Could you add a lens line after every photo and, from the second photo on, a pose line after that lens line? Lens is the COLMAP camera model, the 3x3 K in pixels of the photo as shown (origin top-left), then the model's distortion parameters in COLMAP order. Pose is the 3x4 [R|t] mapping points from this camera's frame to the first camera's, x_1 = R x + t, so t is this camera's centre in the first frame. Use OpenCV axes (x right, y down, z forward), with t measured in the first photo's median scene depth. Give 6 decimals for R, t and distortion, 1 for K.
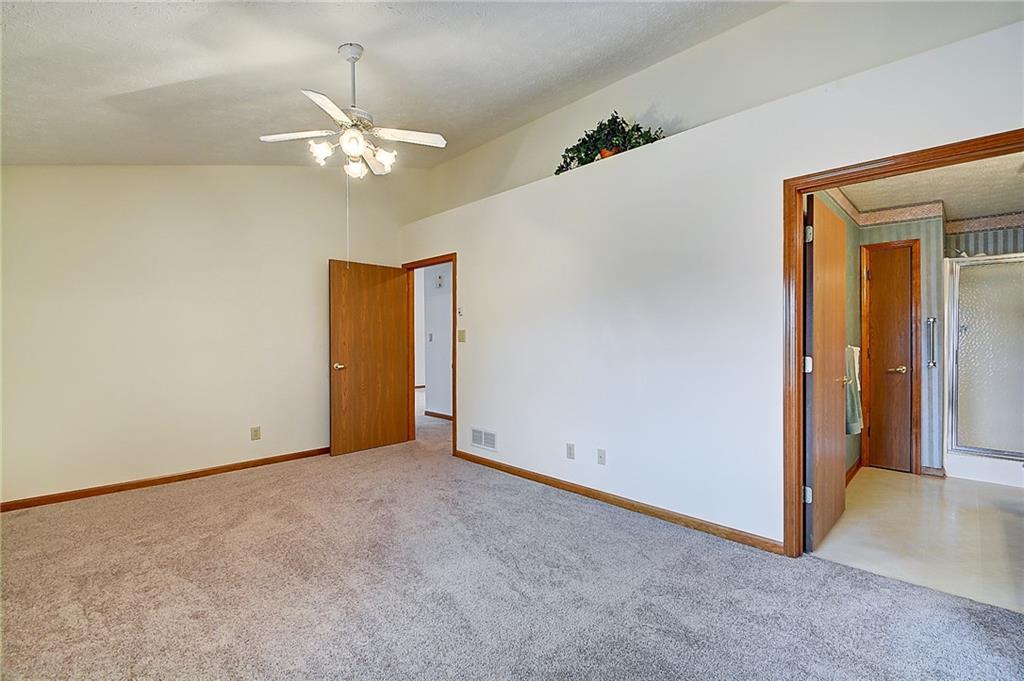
lens RADIAL K [[450.5, 0, 519.6], [0, 450.5, 338.5], [0, 0, 1]] dist [0.003191, -0.006195]
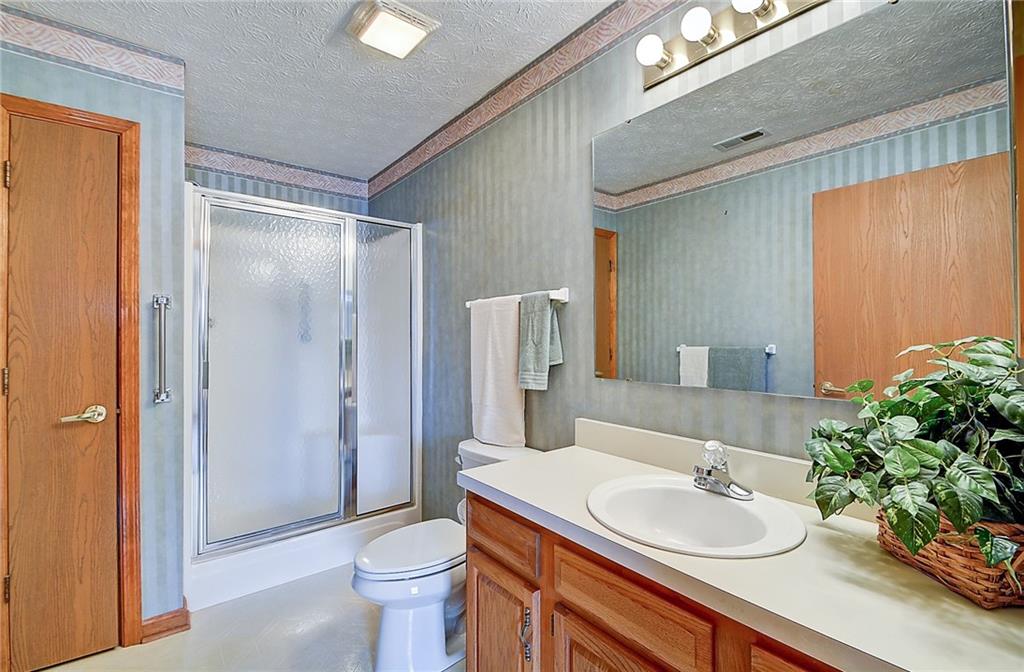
lens RADIAL K [[450.5, 0, 521.8], [0, 450.5, 335.0], [0, 0, 1]] dist [0.003191, -0.006195]
pose [[0.099659, 0.008150, 0.994988, 0.475336], [0.002985, 0.999960, -0.008490, -0.001141], [-0.995017, 0.003816, 0.099631, 0.567237]]
